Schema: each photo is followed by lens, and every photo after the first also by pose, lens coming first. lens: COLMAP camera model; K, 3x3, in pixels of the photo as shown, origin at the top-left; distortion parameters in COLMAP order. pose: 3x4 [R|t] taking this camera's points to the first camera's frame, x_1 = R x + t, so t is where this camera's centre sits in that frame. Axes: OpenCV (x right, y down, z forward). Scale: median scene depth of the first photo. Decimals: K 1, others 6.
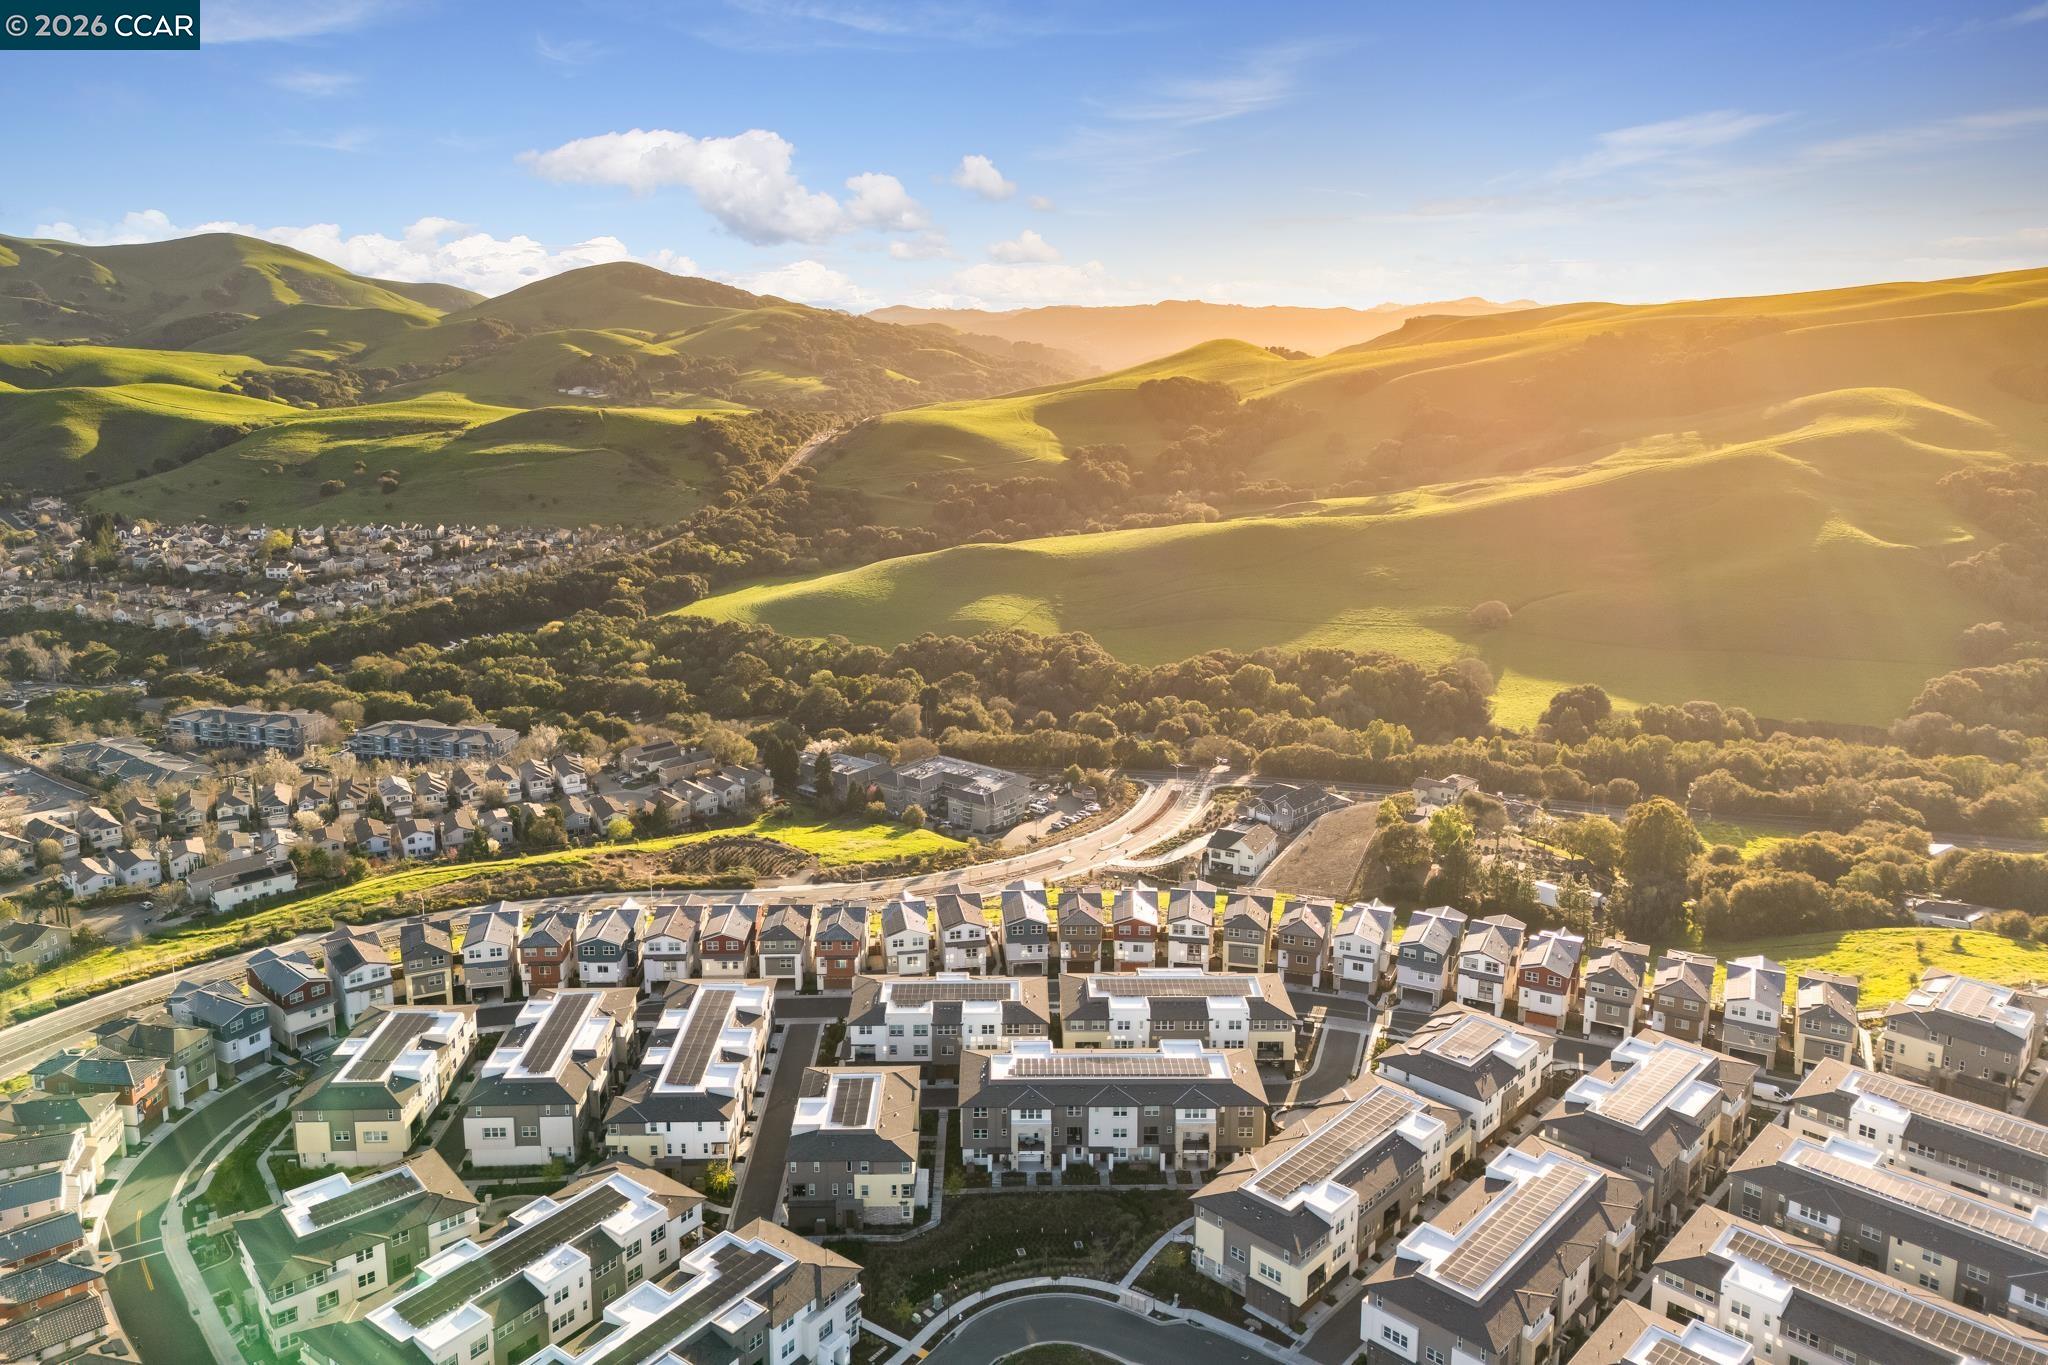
lens RADIAL K [[1133.8, 0, 1019.9], [0, 1133.8, 658.5], [0, 0, 1]] dist [0.036266, -0.017775]
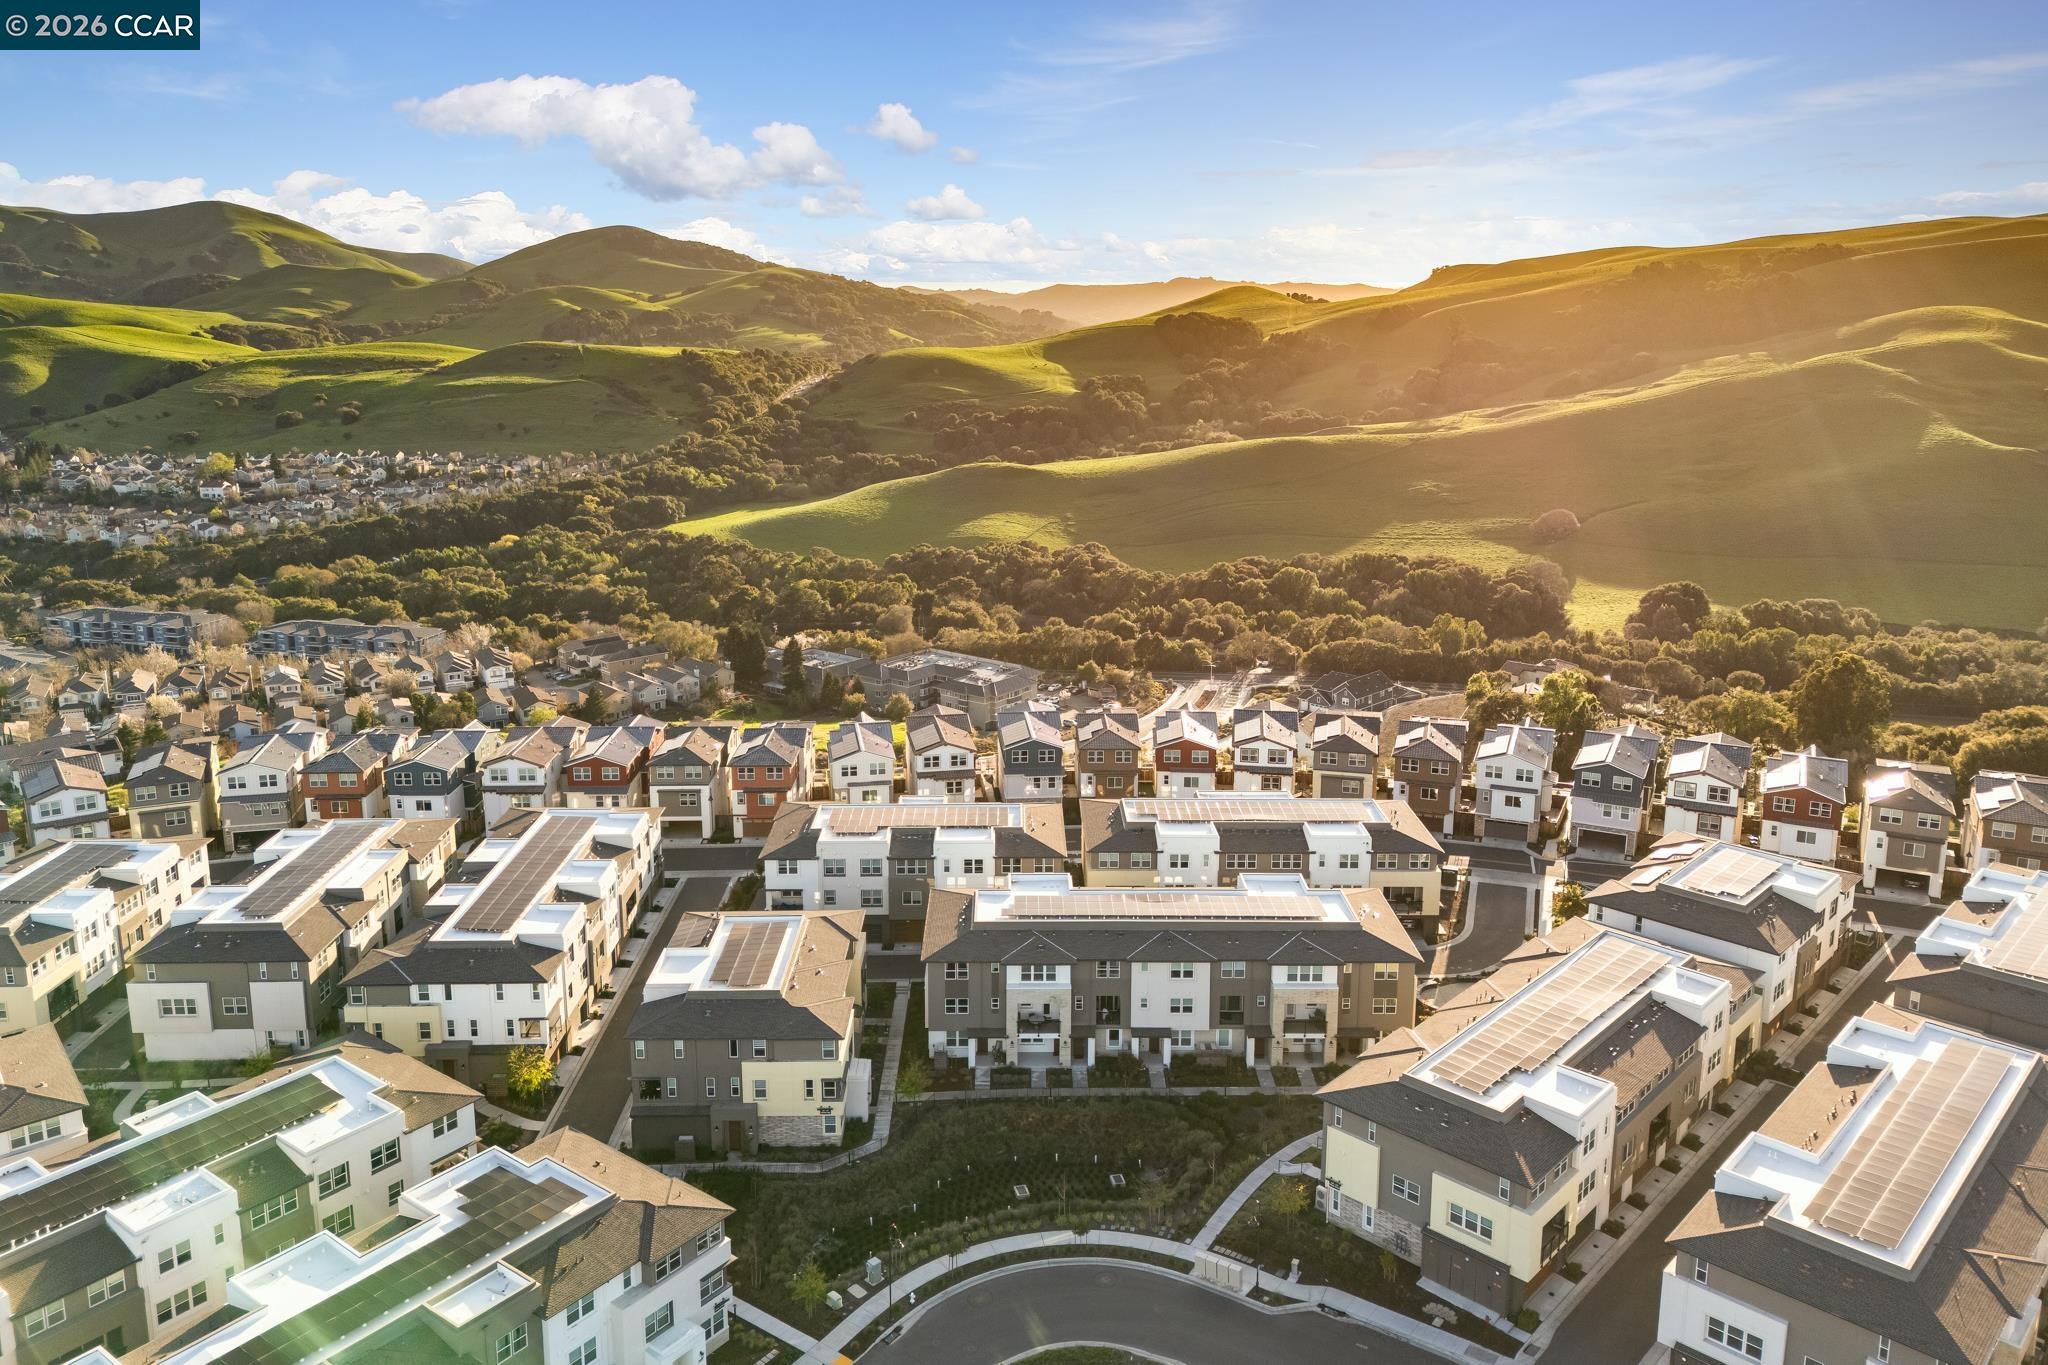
lens RADIAL K [[1092.4, 0, 1024.0], [0, 1092.4, 682.5], [0, 0, 1]] dist [0.039527, -0.019491]
pose [[0.999989, 0.000884, -0.004505, 0.003769], [-0.000861, 0.999986, 0.005220, 0.198774], [0.004509, -0.005217, 0.999976, 0.338711]]
